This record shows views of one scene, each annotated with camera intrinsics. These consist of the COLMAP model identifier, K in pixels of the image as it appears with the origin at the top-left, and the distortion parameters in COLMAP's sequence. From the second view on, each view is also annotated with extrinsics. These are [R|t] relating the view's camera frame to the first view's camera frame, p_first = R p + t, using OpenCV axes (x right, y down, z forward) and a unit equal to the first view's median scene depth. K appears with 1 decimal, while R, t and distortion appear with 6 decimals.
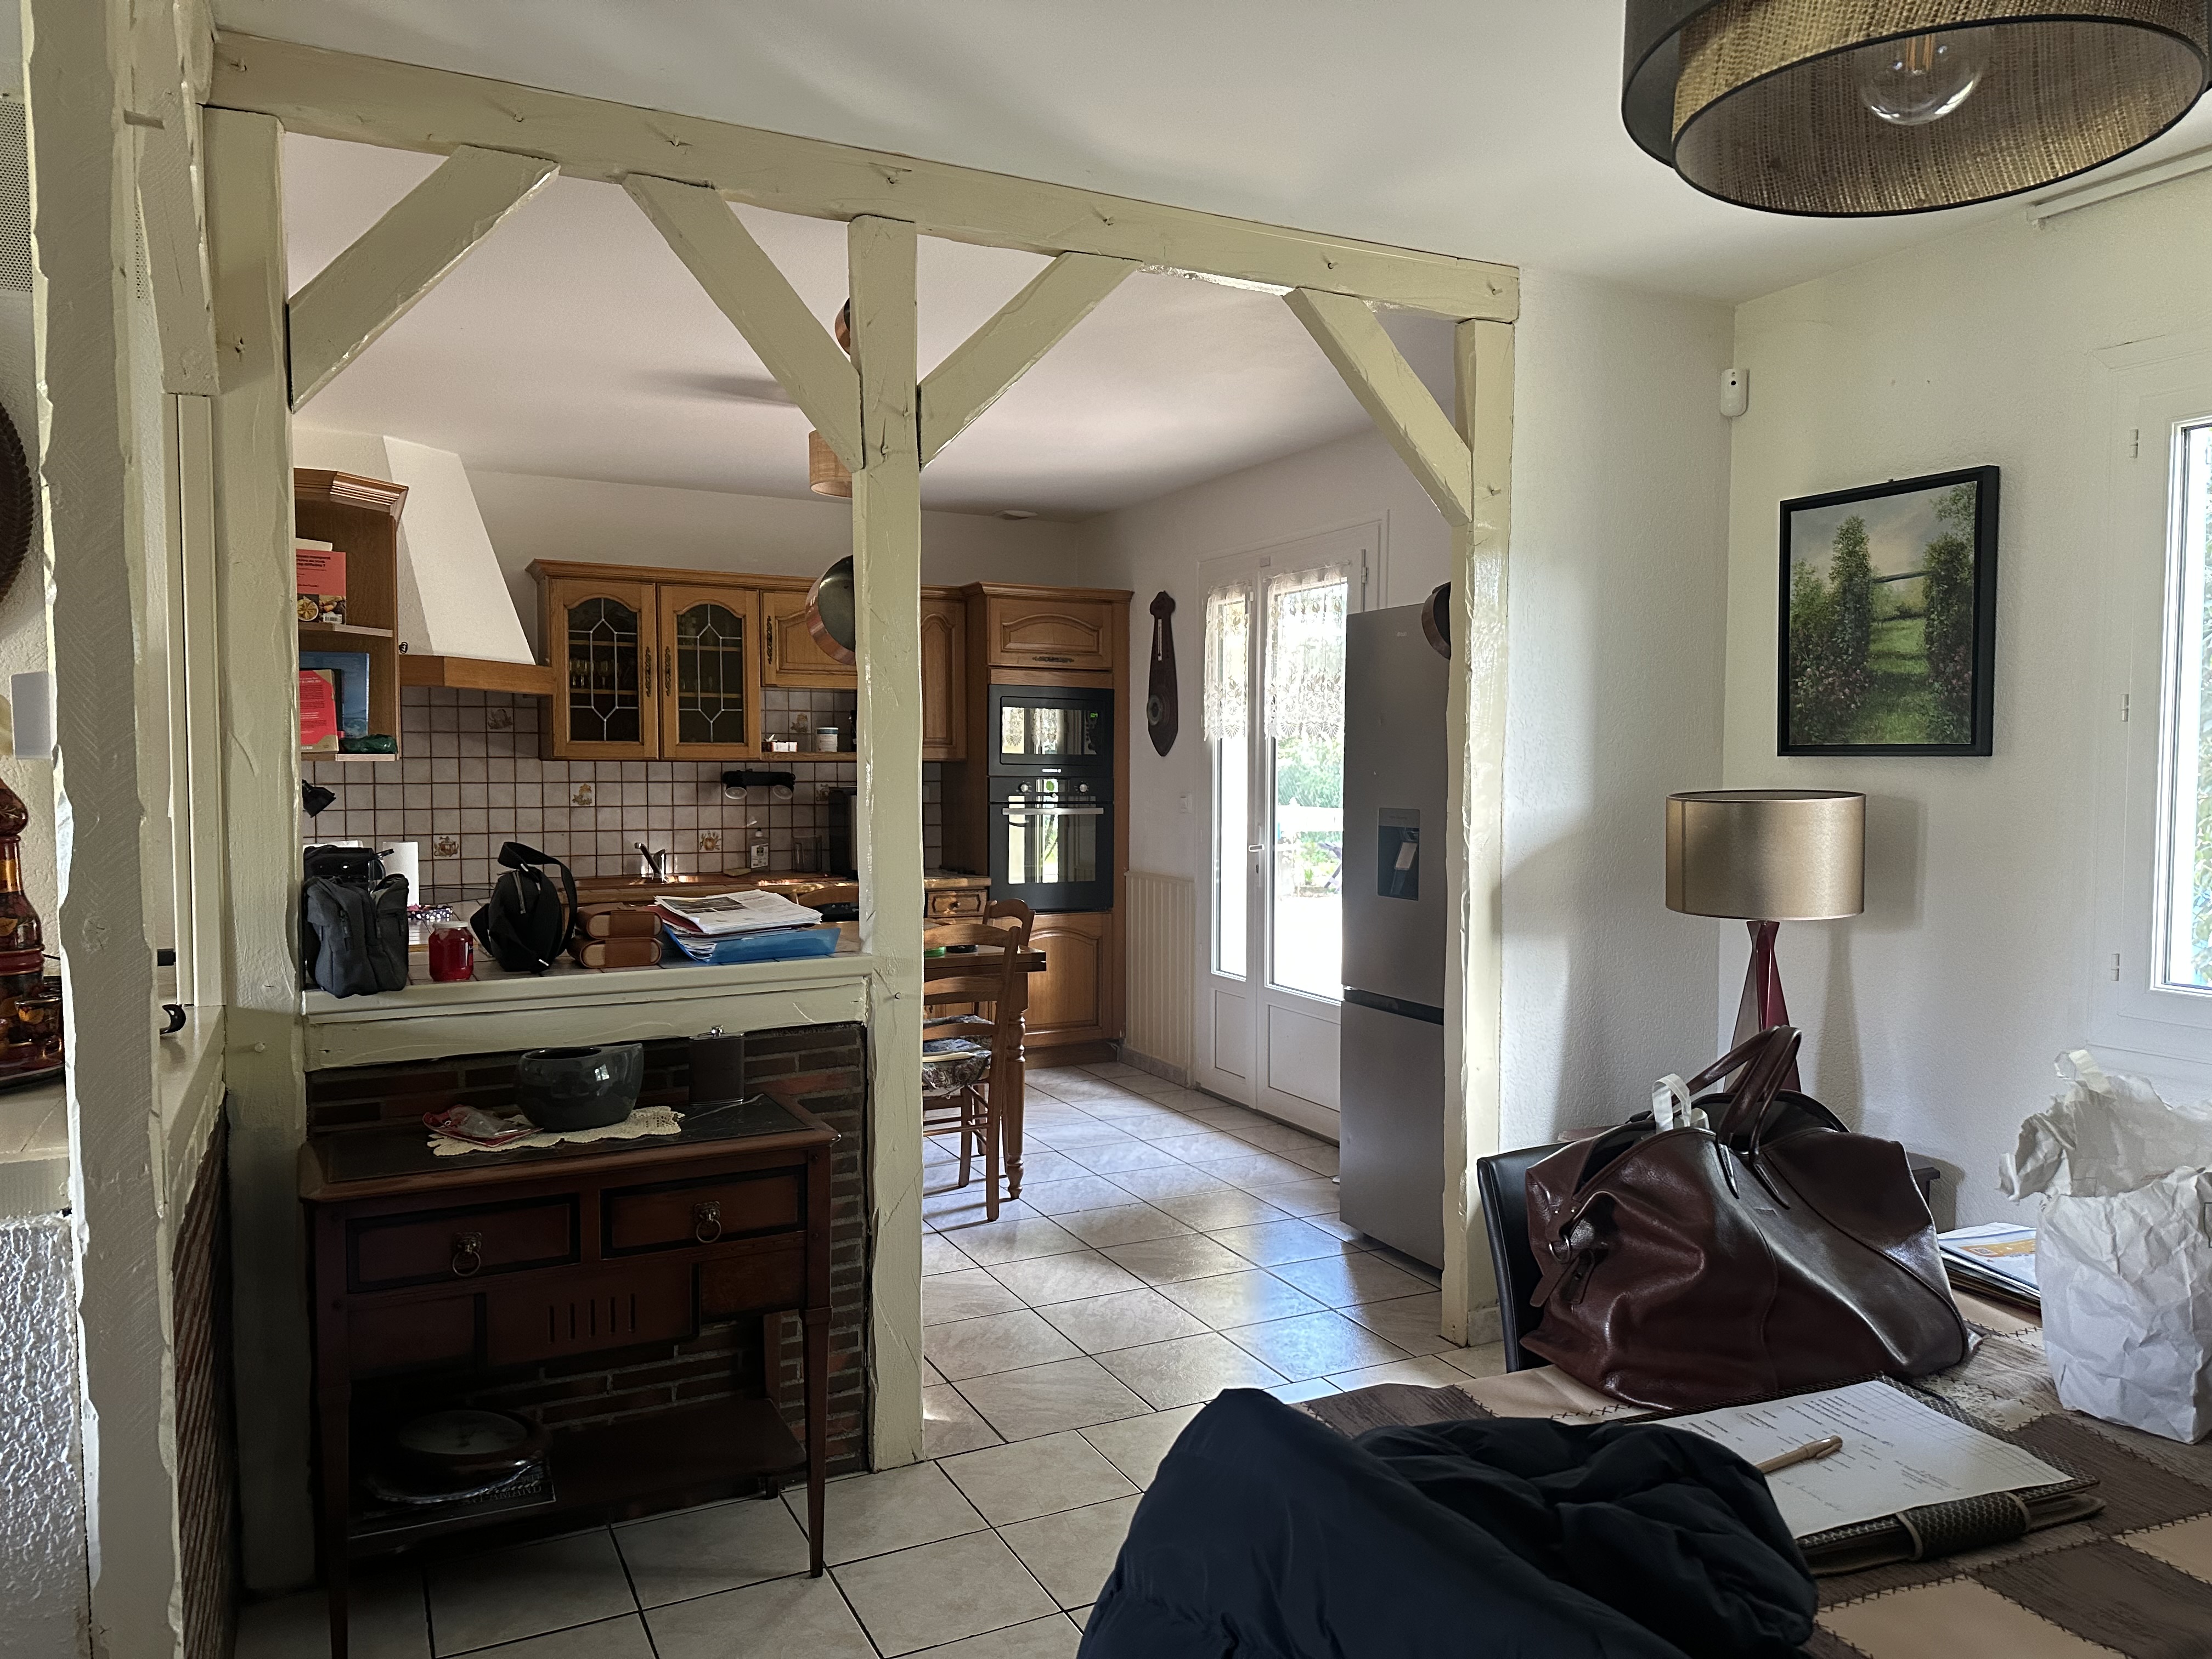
lens RADIAL K [[1539.1, 0, 1113.6], [0, 1539.1, 828.8], [0, 0, 1]] dist [0.062393, -0.020232]
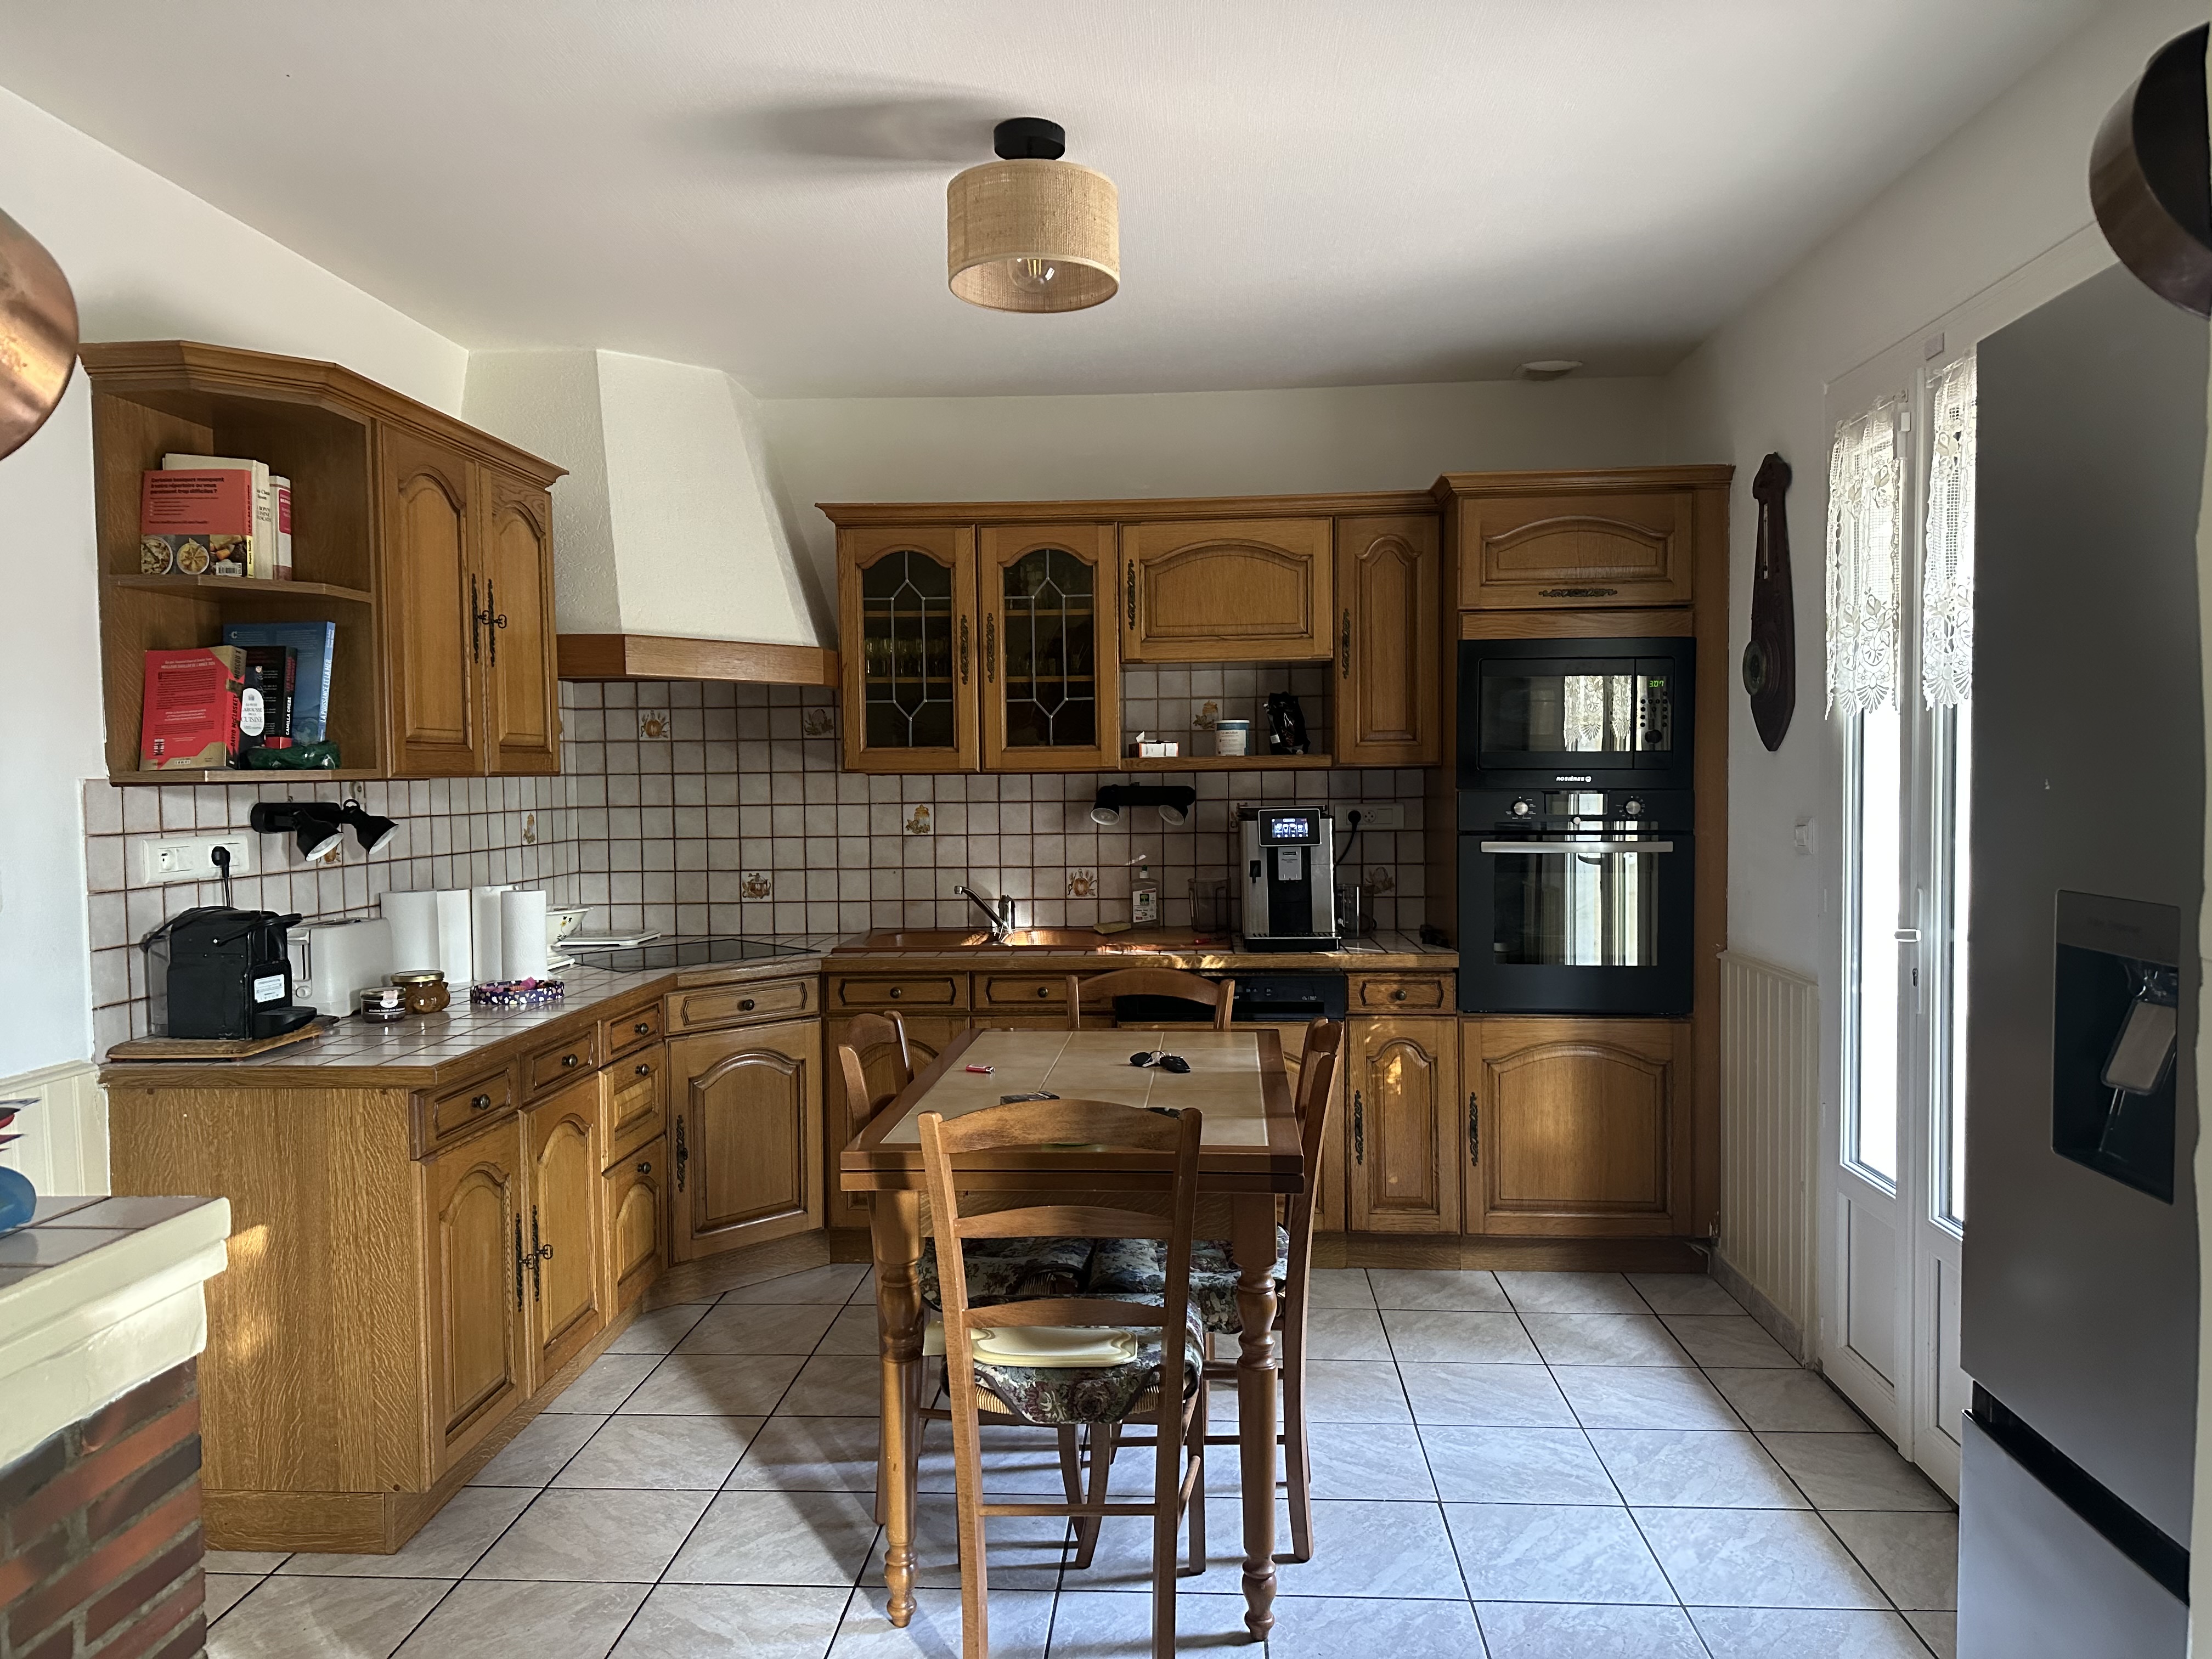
lens RADIAL K [[1539.1, 0, 1084.9], [0, 1539.1, 838.0], [0, 0, 1]] dist [0.062393, -0.020232]
pose [[0.858924, 0.008633, -0.512030, 0.111566], [-0.008457, 0.999961, 0.002674, -0.015987], [0.512033, 0.002033, 0.858963, 0.406631]]
